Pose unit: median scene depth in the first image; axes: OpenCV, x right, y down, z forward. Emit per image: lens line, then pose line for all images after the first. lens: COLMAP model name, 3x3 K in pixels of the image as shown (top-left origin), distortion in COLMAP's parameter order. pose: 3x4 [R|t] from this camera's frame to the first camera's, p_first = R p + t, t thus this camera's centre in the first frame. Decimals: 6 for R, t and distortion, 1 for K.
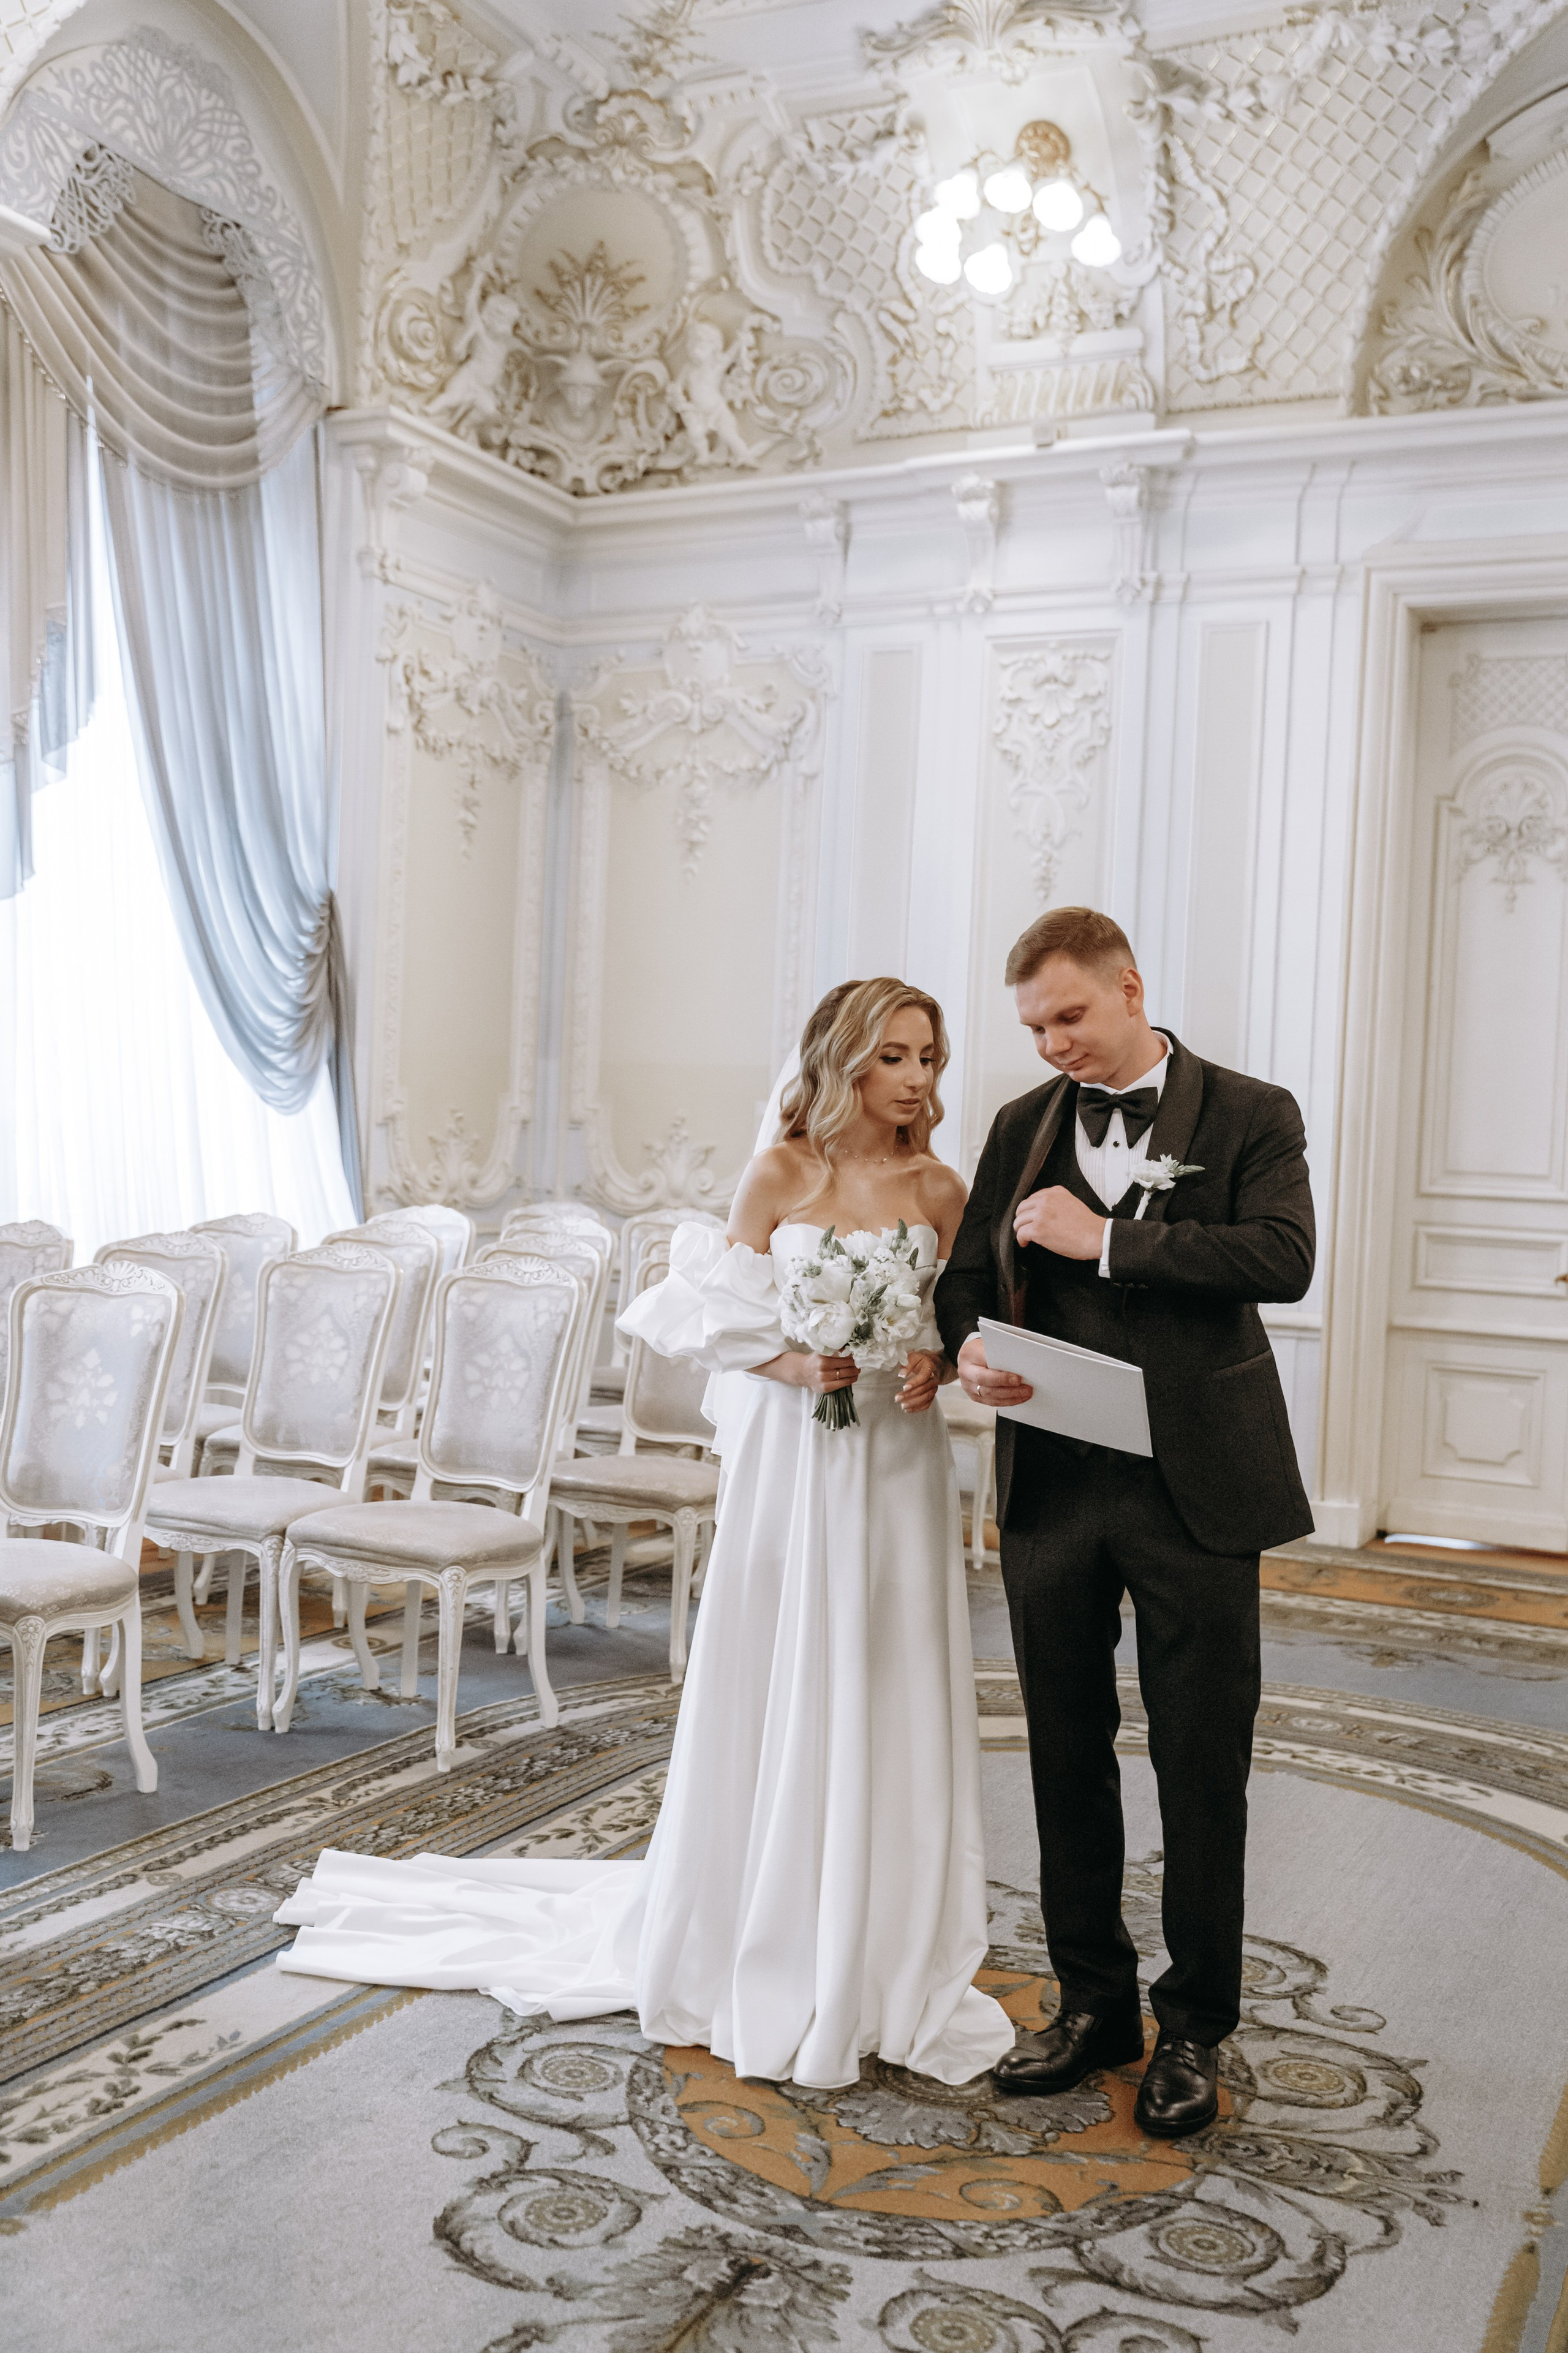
lens RADIAL K [[2064.2, 0, 810.3], [0, 2064.2, 1184.6], [0, 0, 1]] dist [-0.015038, 0.016840]
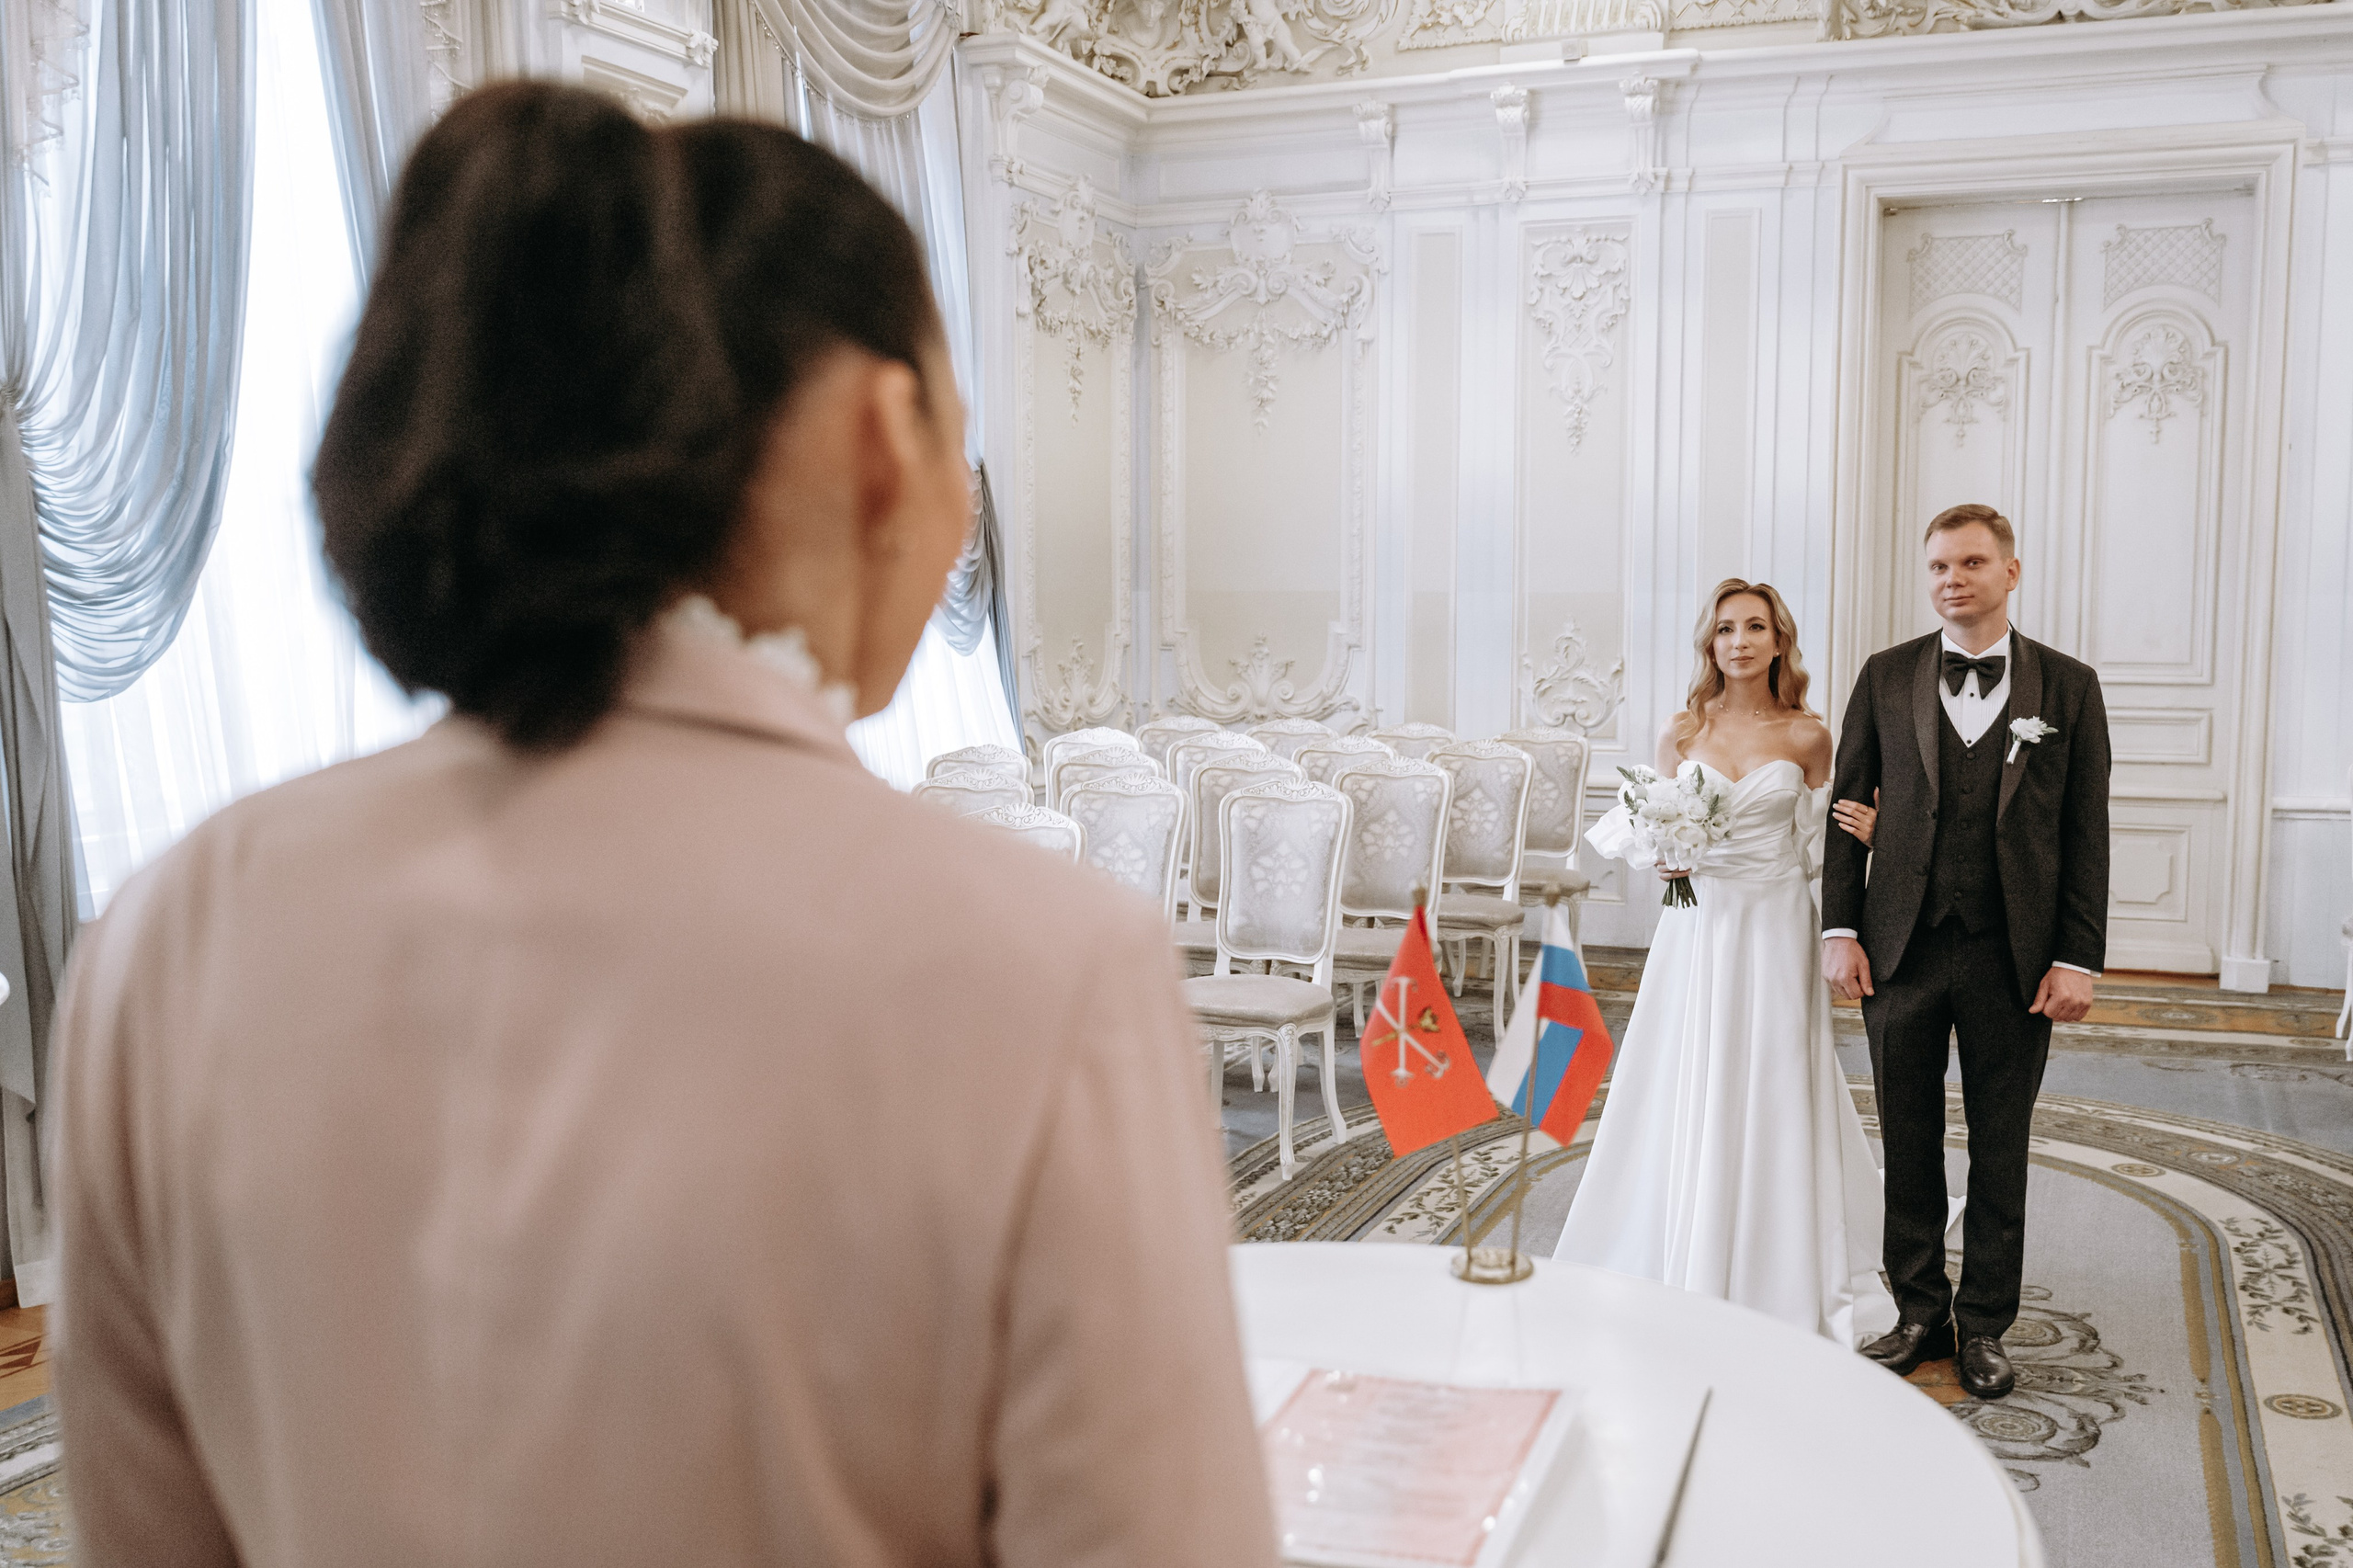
lens RADIAL K [[1943.3, 0, 1360.1], [0, 1943.3, 781.7], [0, 0, 1]] dist [-0.021251, 0.029726]
pose [[0.993687, -0.049993, 0.100432, -0.143766], [0.042944, 0.996540, 0.071166, -0.031038], [-0.103643, -0.066404, 0.992395, -0.123861]]
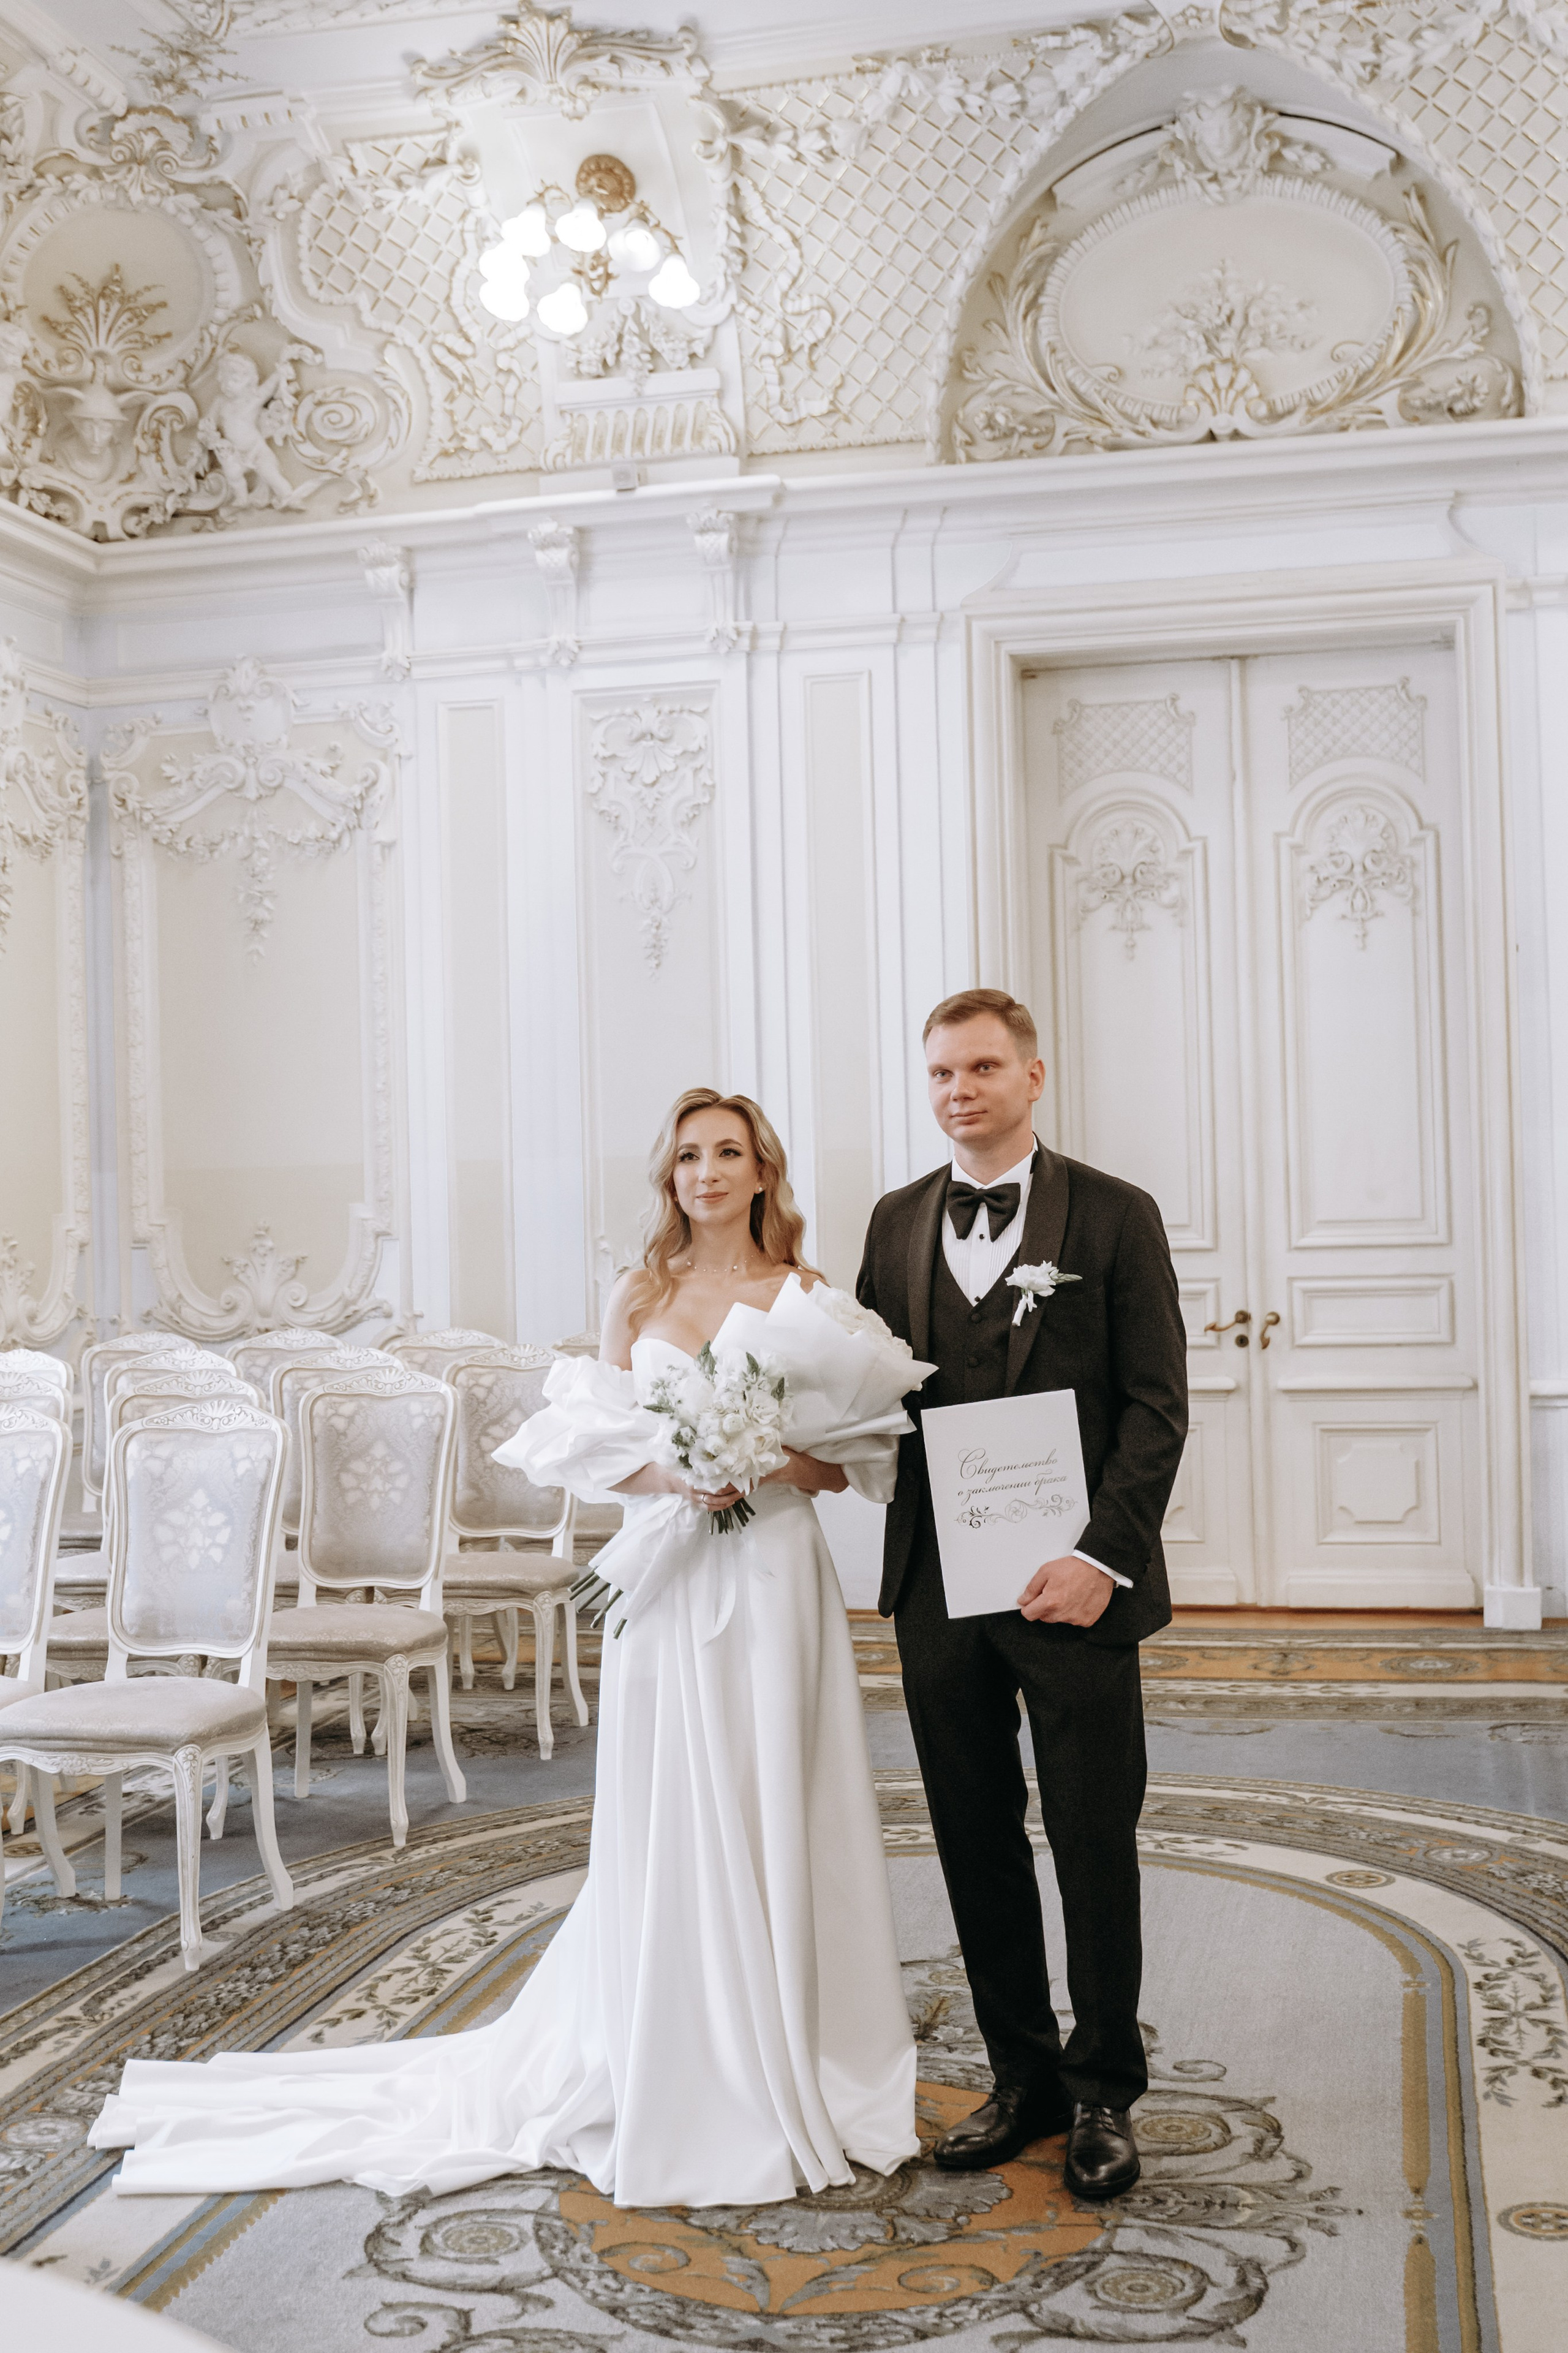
lens RADIAL K [[2333.8, 0, 807.9], [0, 2333.8, 1179.2], [0, 0, 1]] dist [-0.008971, -0.001678]
pose [[0.972822, -0.068424, 0.221214, -0.065185], [0.075620, 0.996843, -0.024212, -0.012046], [-0.218859, 0.040282, 0.974925, -0.049830]]
